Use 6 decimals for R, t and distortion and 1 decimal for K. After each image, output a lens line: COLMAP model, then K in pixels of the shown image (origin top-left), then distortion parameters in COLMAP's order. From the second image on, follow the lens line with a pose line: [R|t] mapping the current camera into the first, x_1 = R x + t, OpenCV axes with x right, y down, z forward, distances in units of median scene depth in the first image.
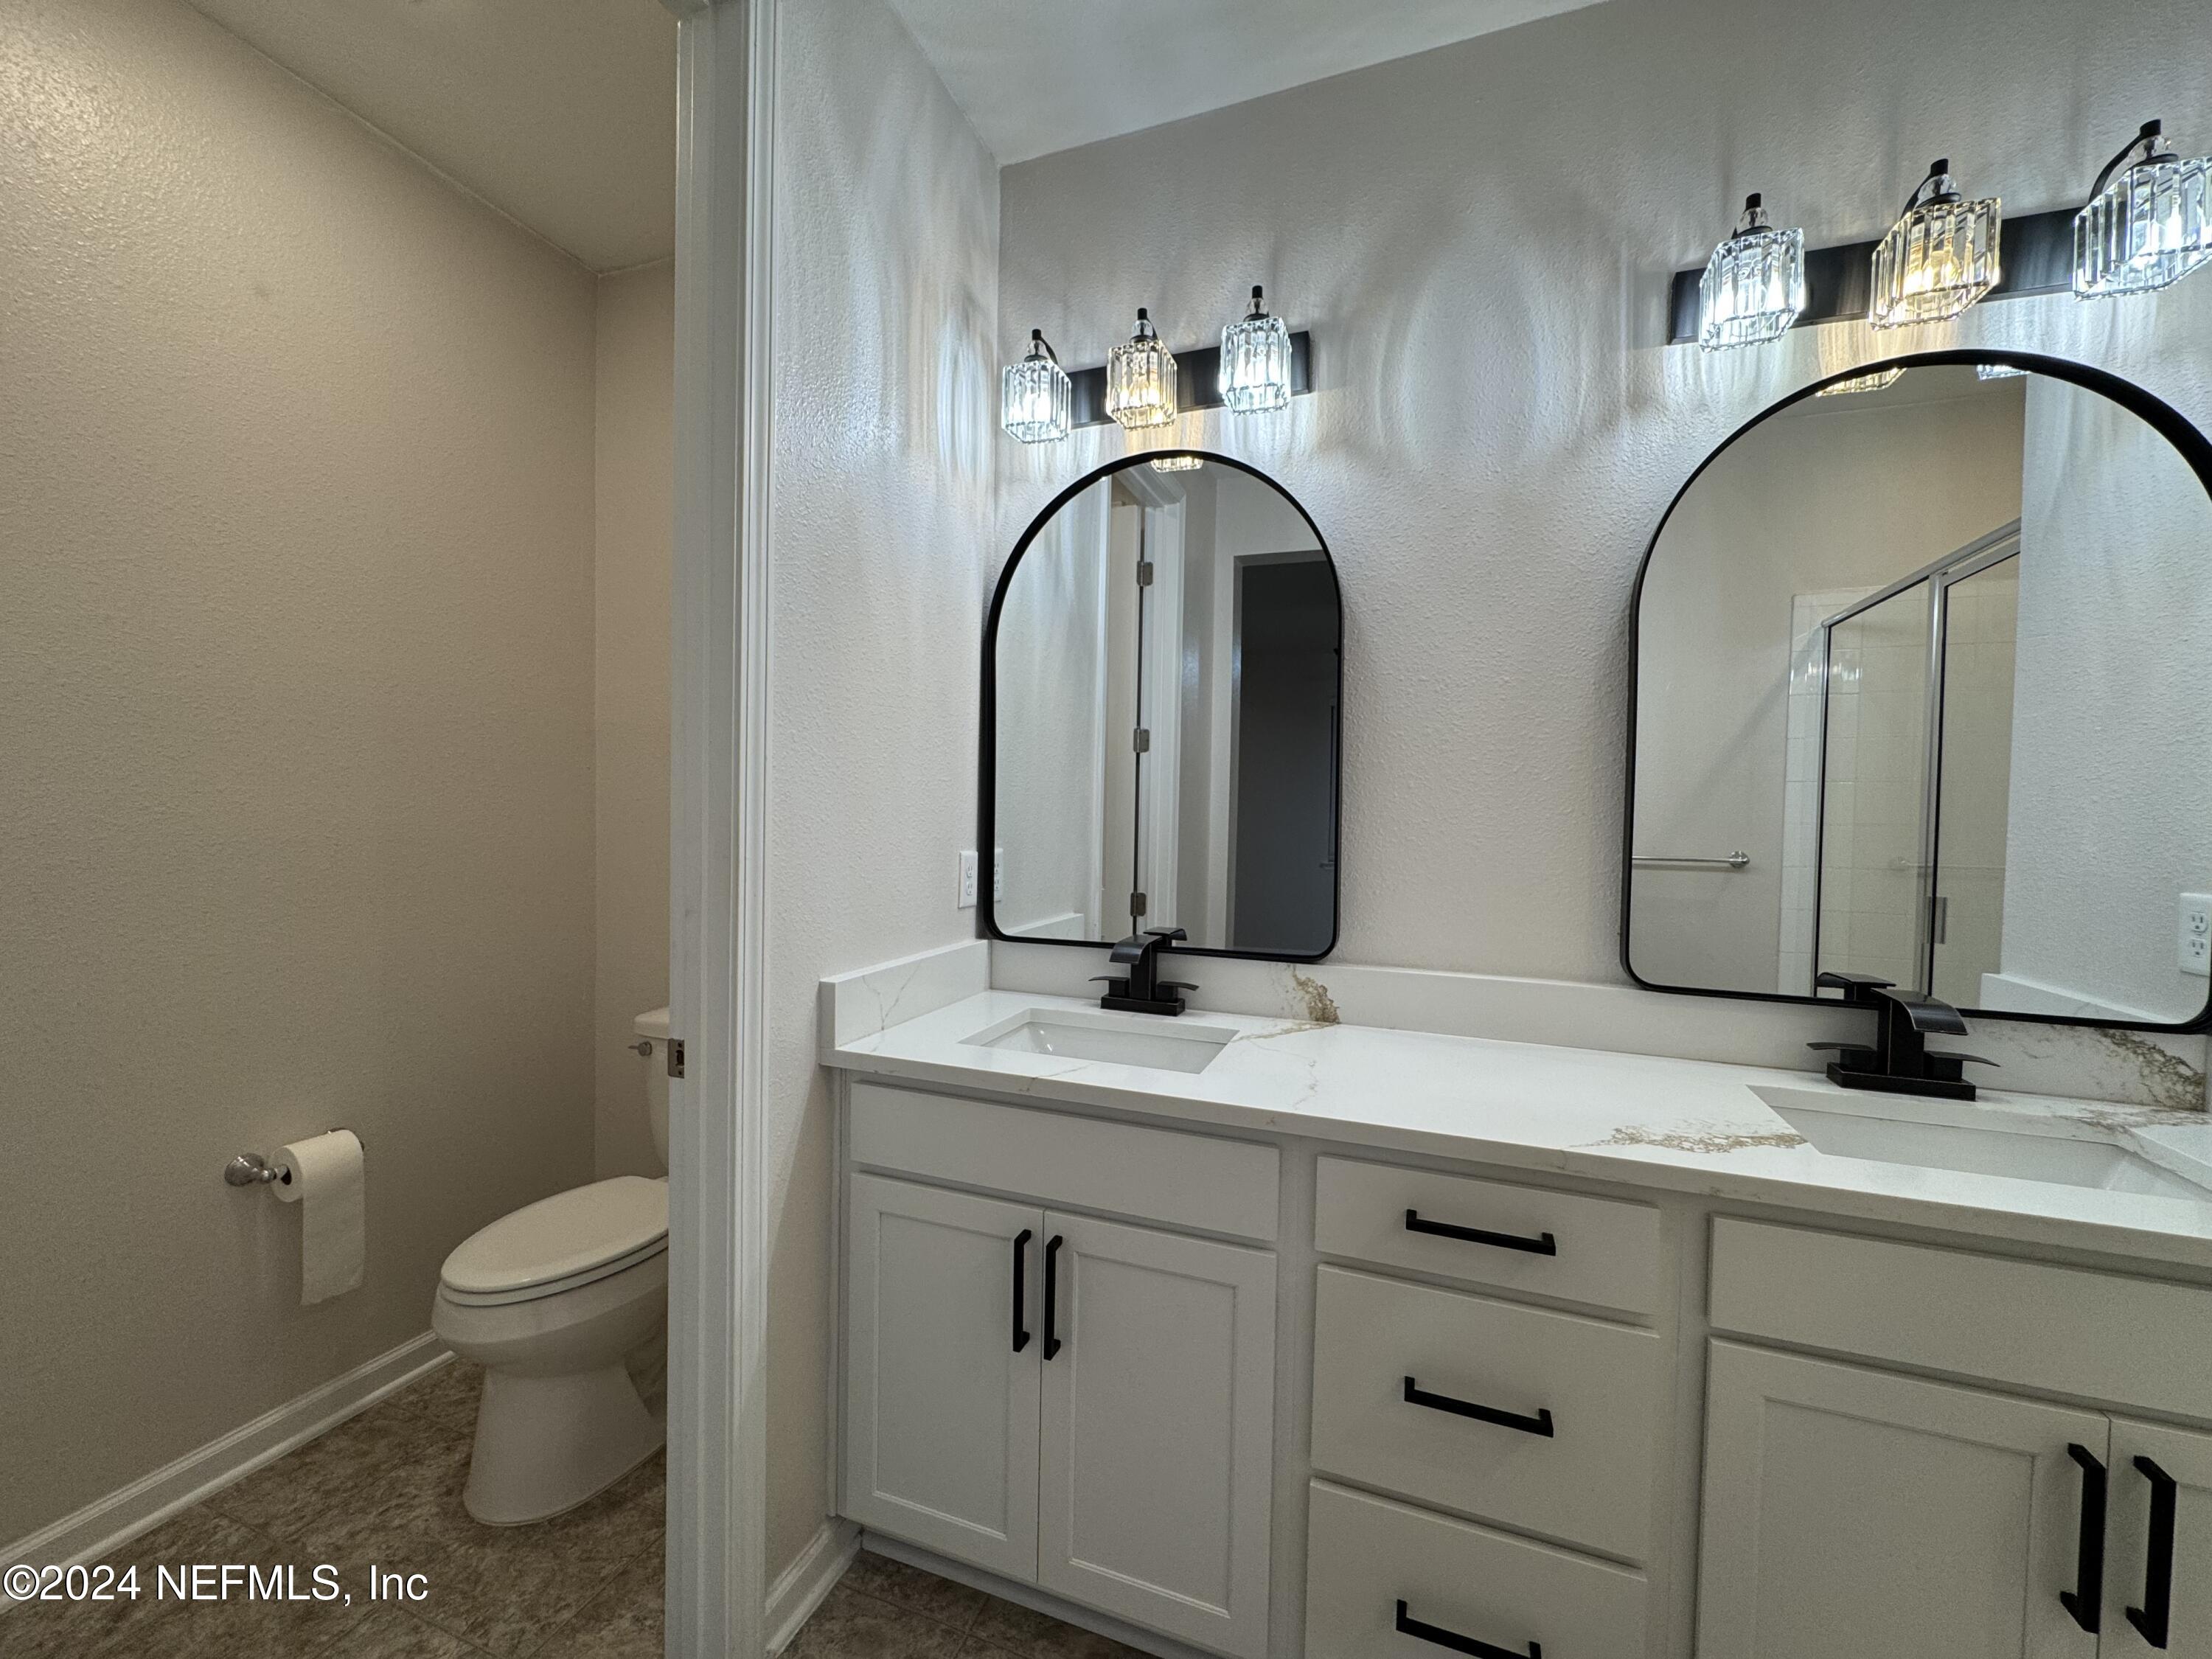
lens RADIAL K [[885.1, 0, 1103.9], [0, 885.1, 829.7], [0, 0, 1]] dist [-0.004362, 0.000818]
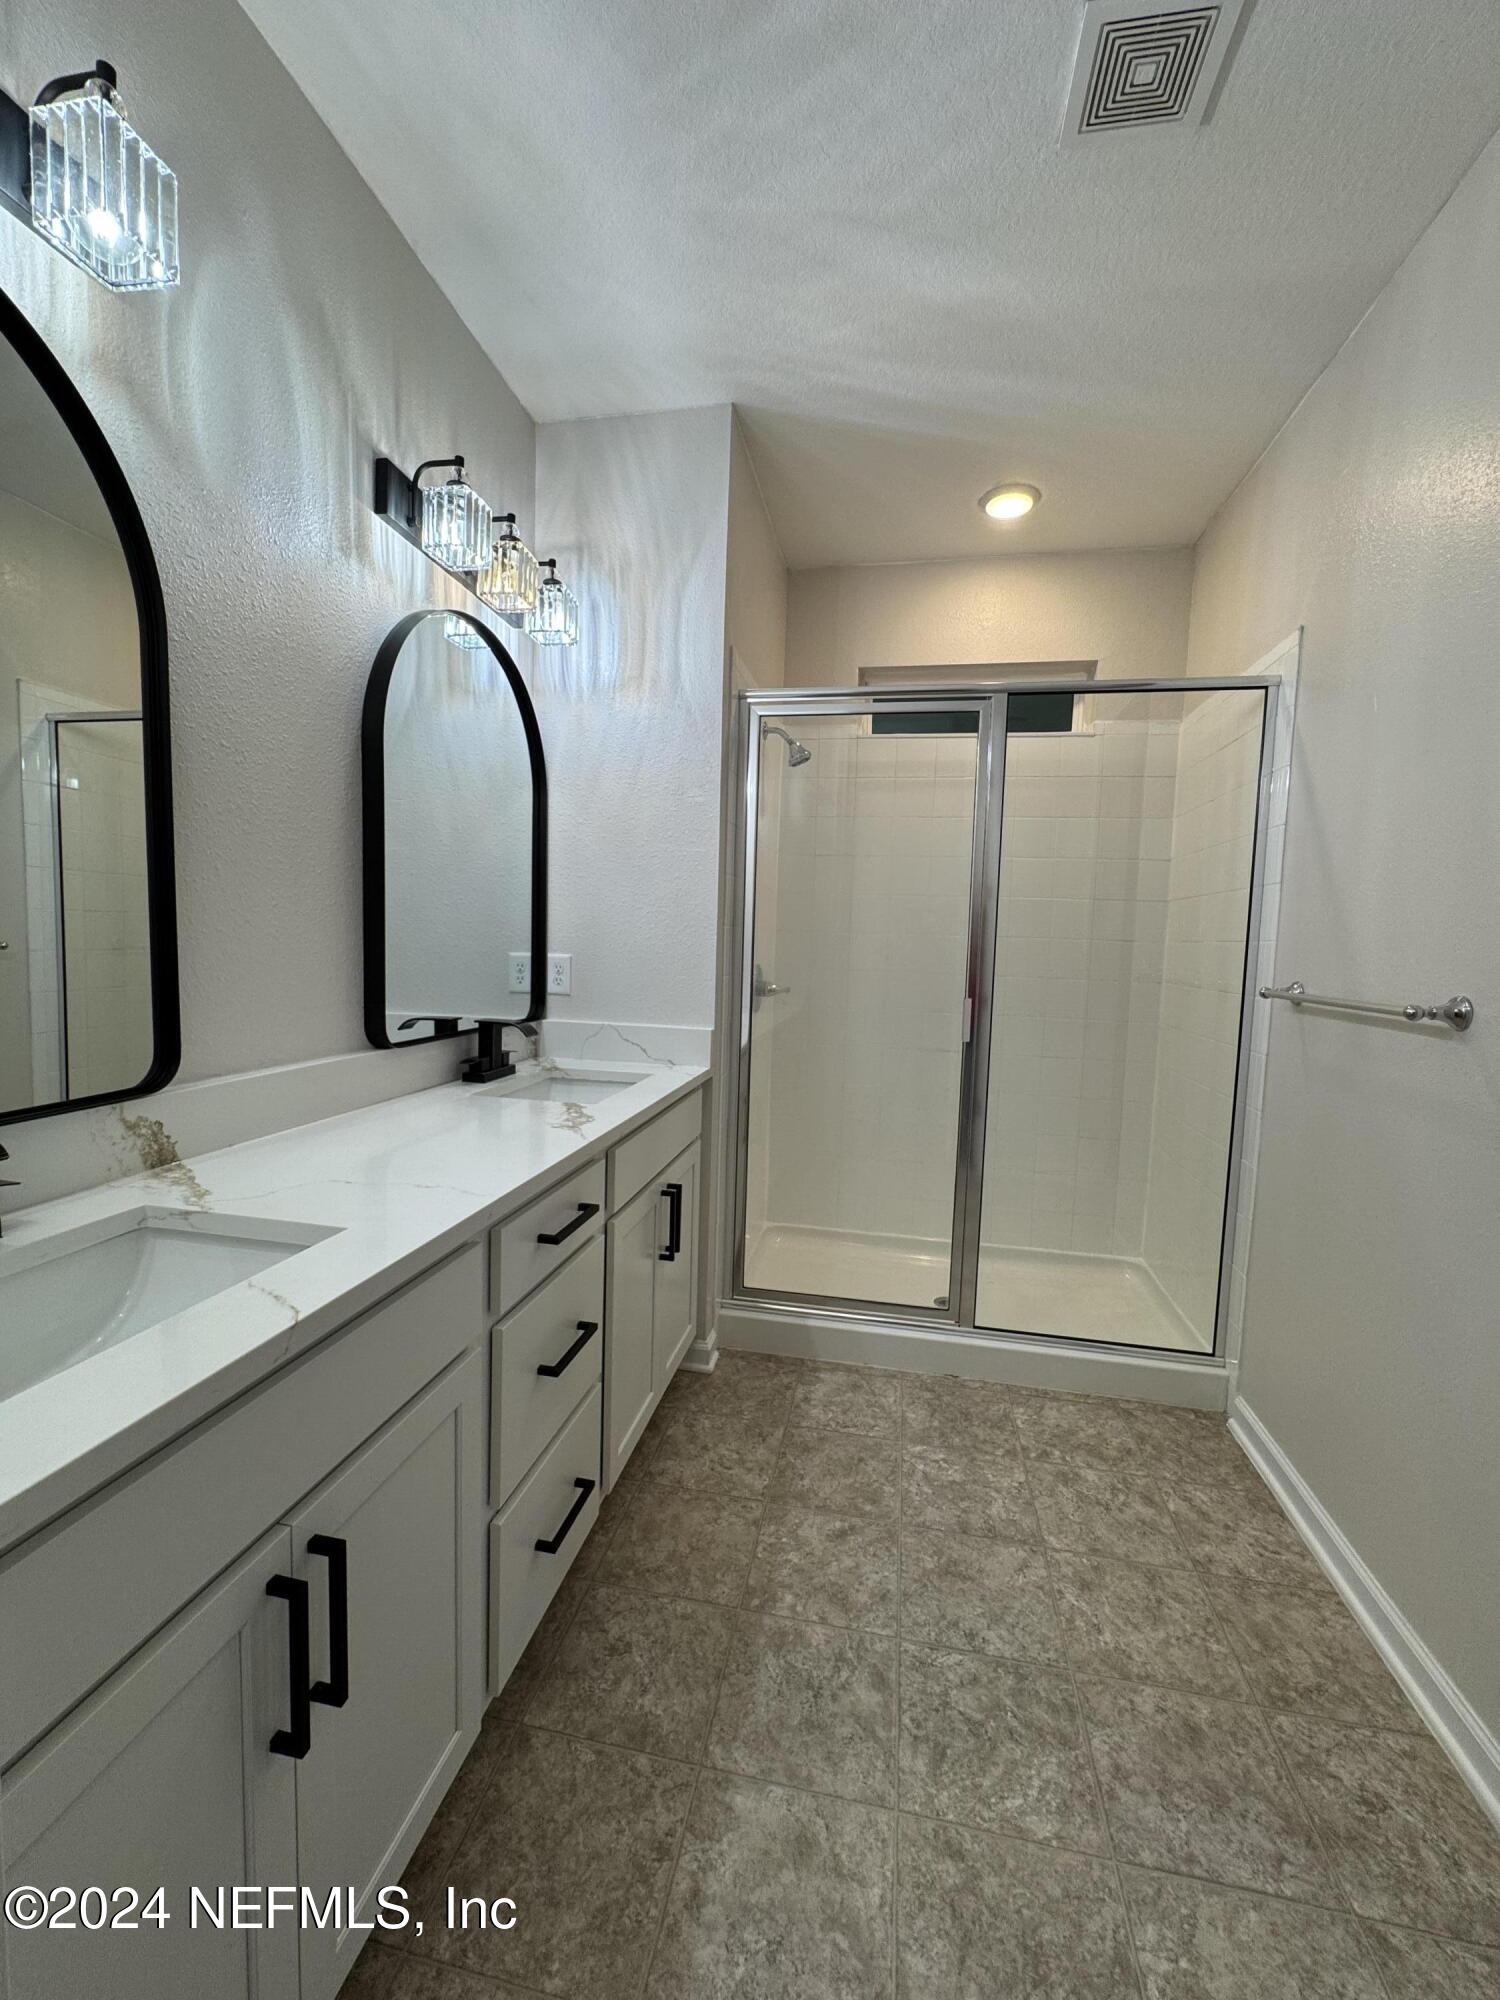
lens RADIAL K [[800.3, 0, 749.3], [0, 800.3, 1003.8], [0, 0, 1]] dist [-0.004362, 0.000818]
pose [[-0.168210, -0.100715, 0.980593, -0.563839], [-0.012628, 0.994905, 0.100019, -0.001029], [-0.985670, 0.004441, -0.168625, 0.673059]]
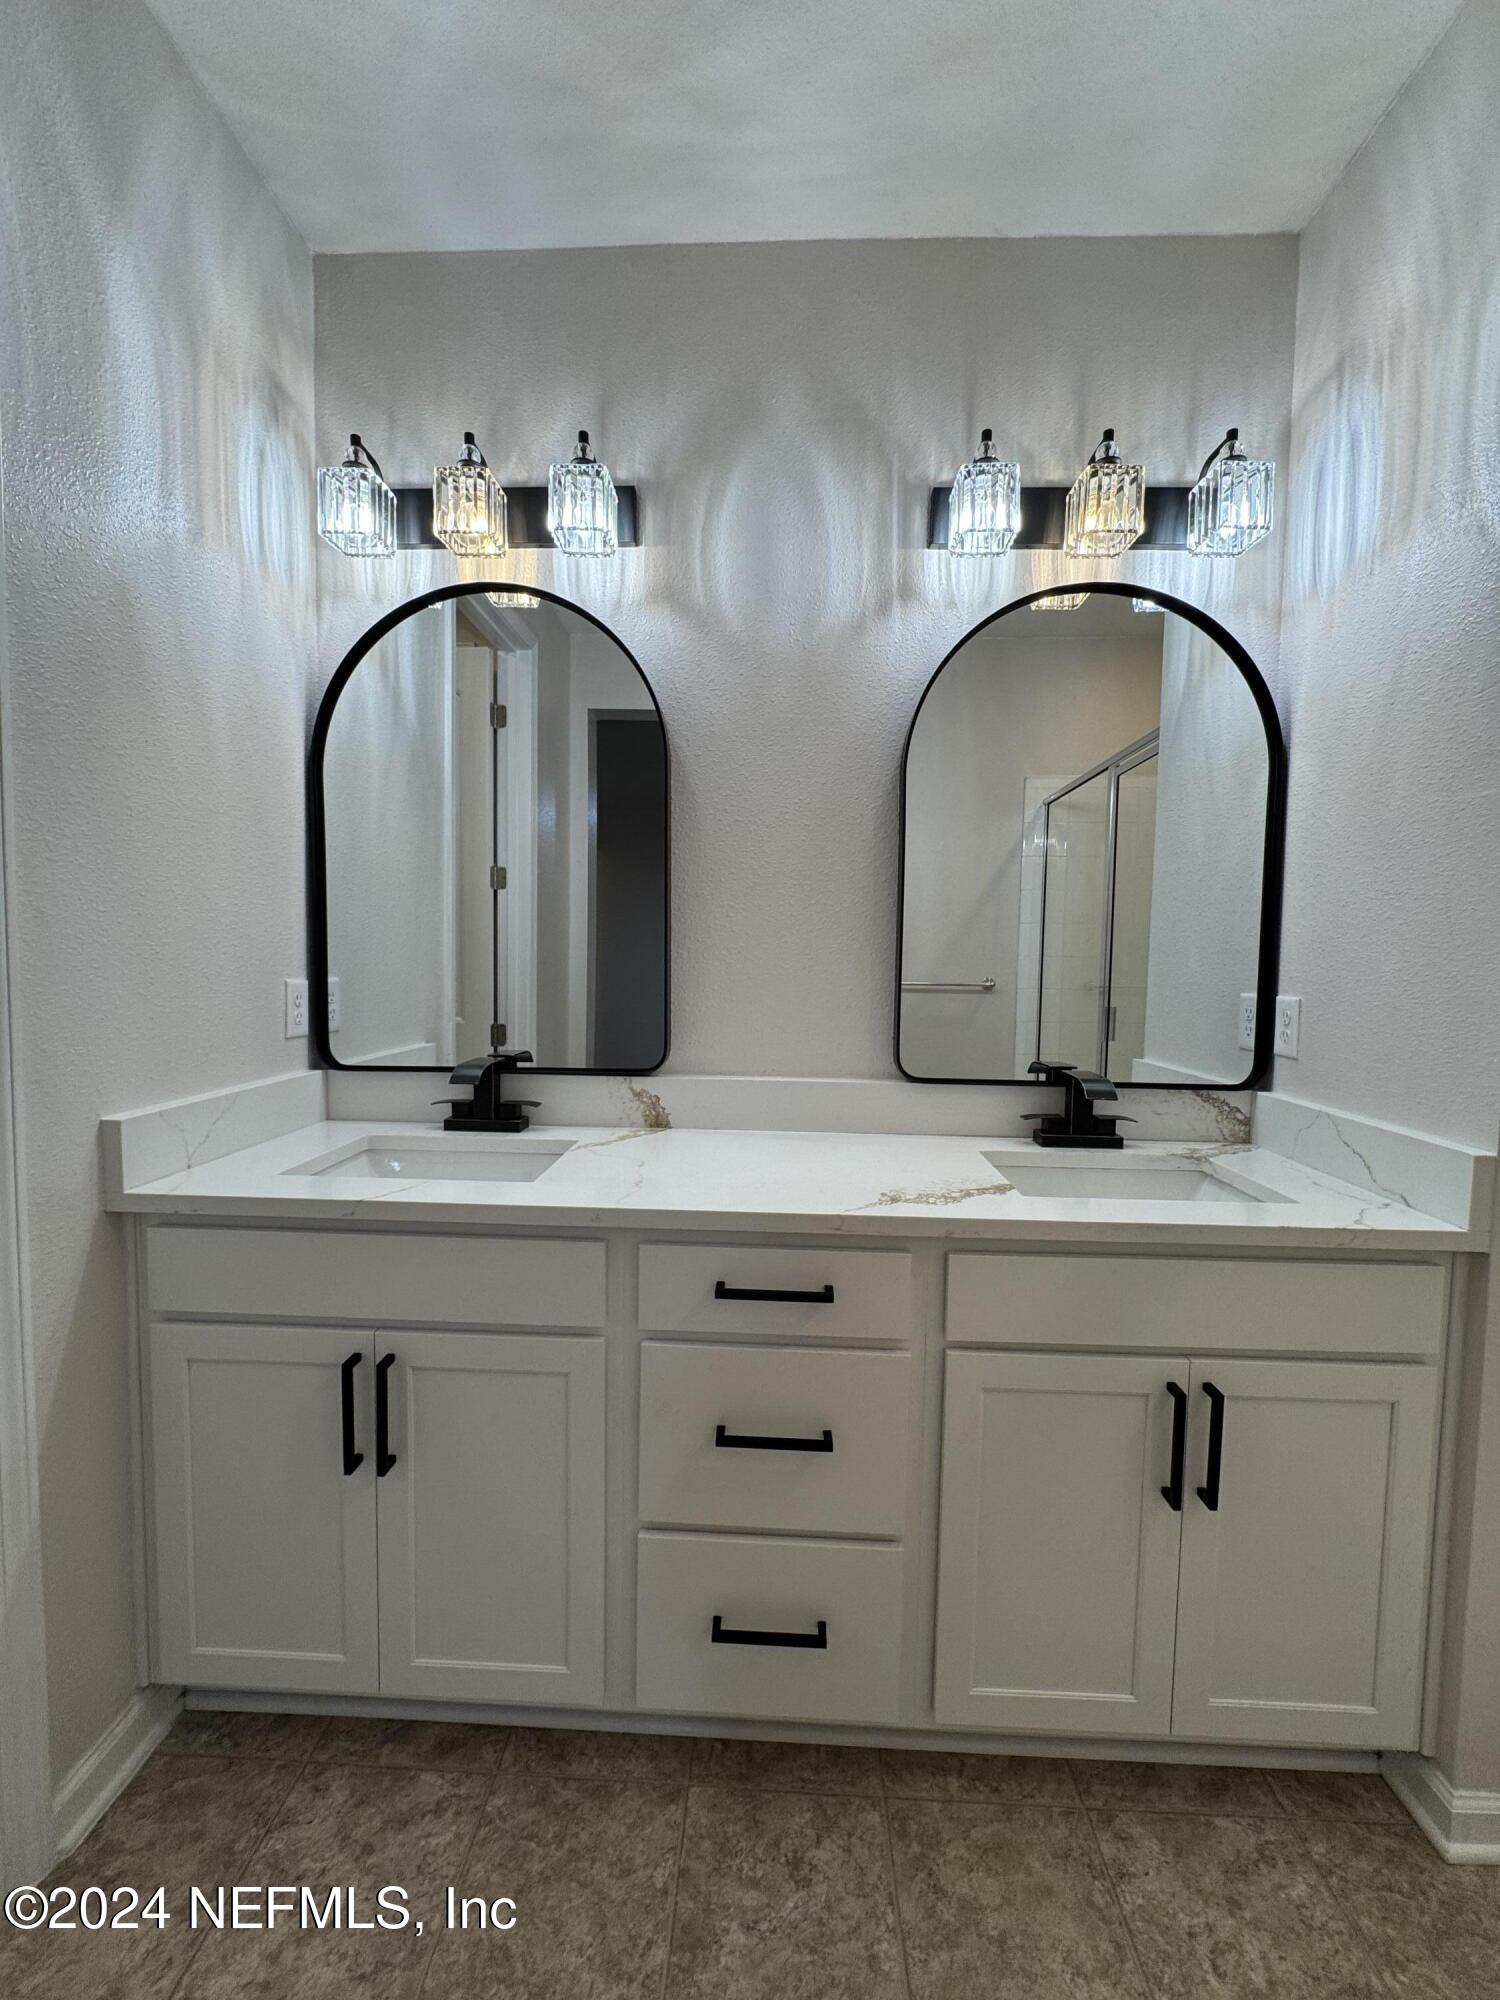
lens RADIAL K [[800.3, 0, 749.3], [0, 800.3, 1003.8], [0, 0, 1]] dist [-0.004362, 0.000818]
pose [[0.948260, -0.022124, 0.316724, 0.048417], [0.009172, 0.999062, 0.042328, 0.023182], [-0.317363, -0.037233, 0.947573, 0.020958]]
